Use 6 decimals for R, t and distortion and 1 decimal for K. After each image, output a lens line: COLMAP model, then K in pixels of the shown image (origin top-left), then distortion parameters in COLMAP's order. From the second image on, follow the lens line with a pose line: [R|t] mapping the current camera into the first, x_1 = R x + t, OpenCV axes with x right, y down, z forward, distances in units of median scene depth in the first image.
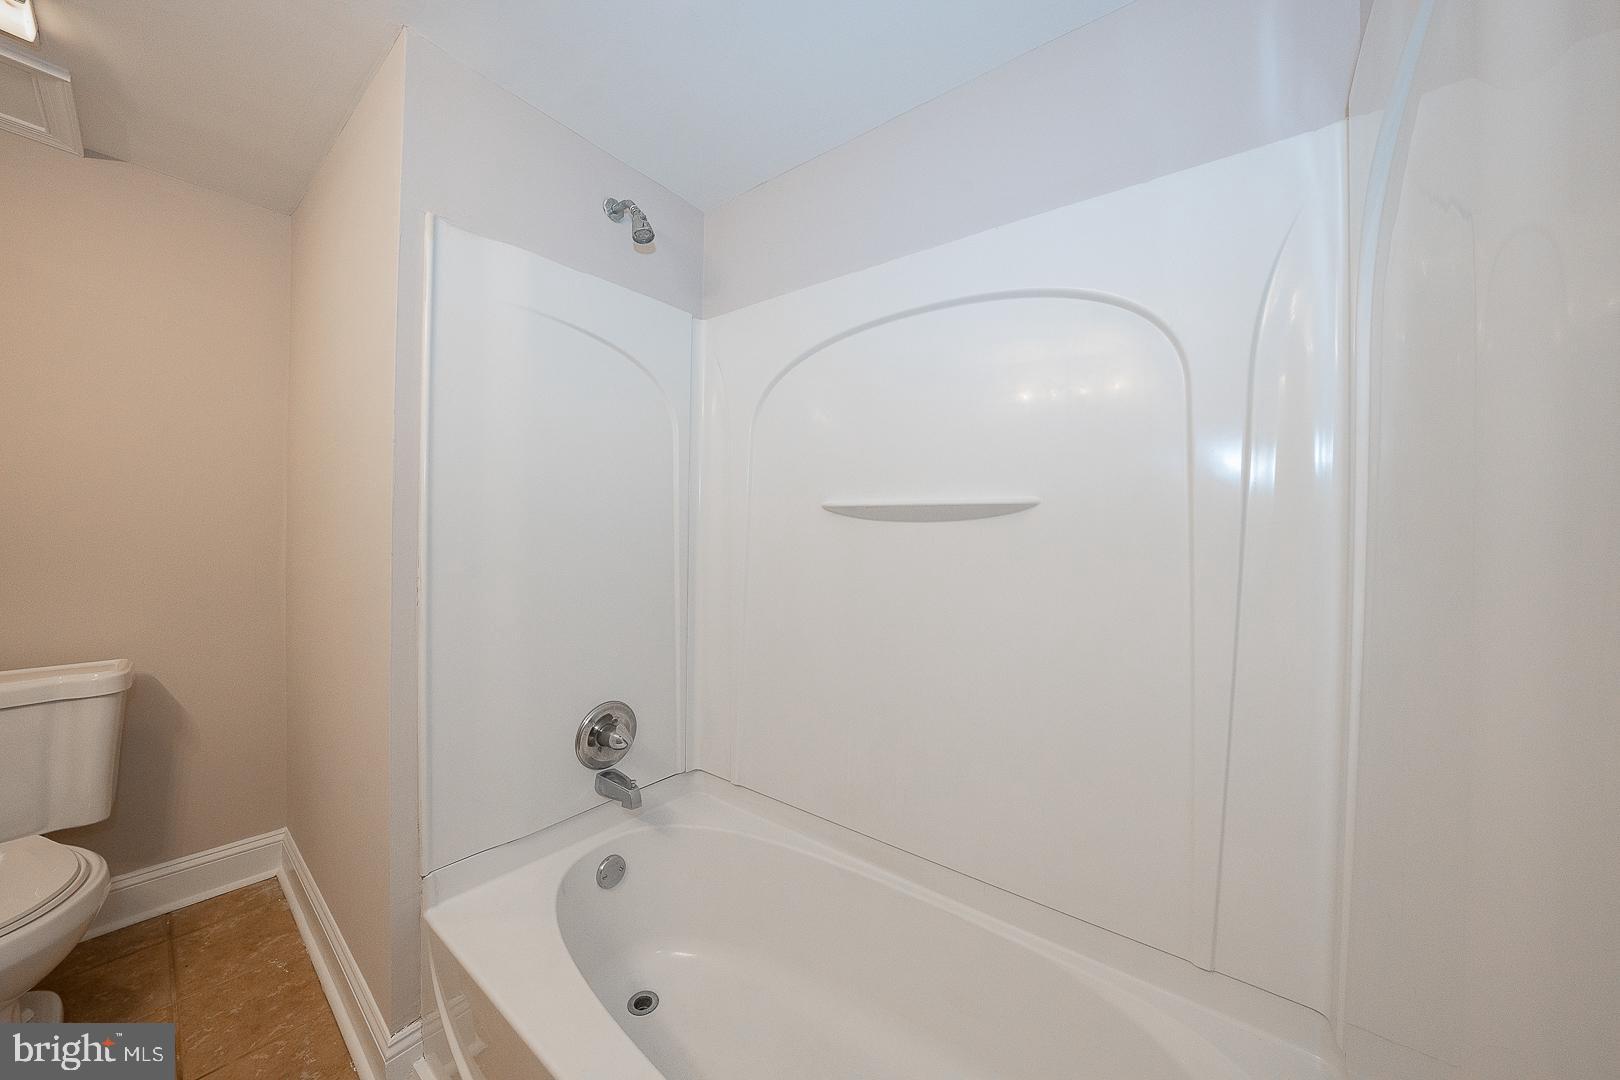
lens RADIAL K [[555.4, 0, 810.6], [0, 555.4, 537.0], [0, 0, 1]] dist [-0.029517, 0.006974]
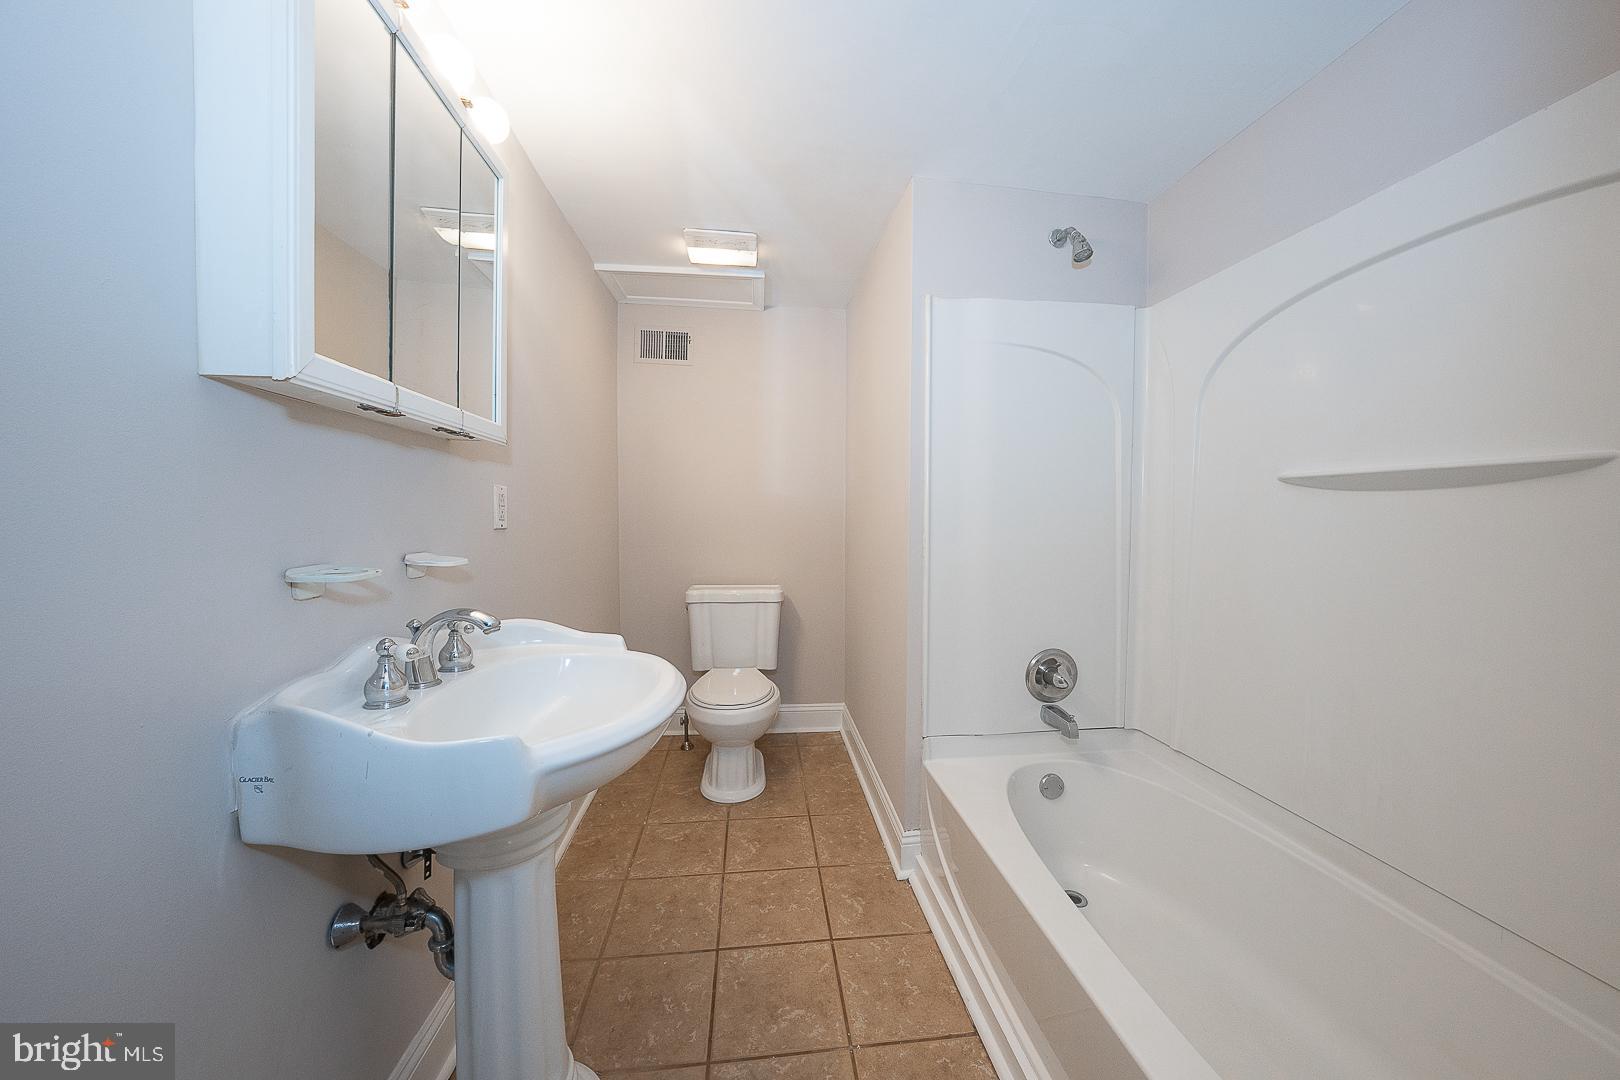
lens RADIAL K [[555.4, 0, 810.6], [0, 555.4, 537.0], [0, 0, 1]] dist [-0.029517, 0.006974]
pose [[0.699731, 0.017895, -0.714183, 0.125614], [0.004588, 0.999553, 0.029540, 0.014125], [0.714392, -0.023947, 0.699336, -0.230205]]
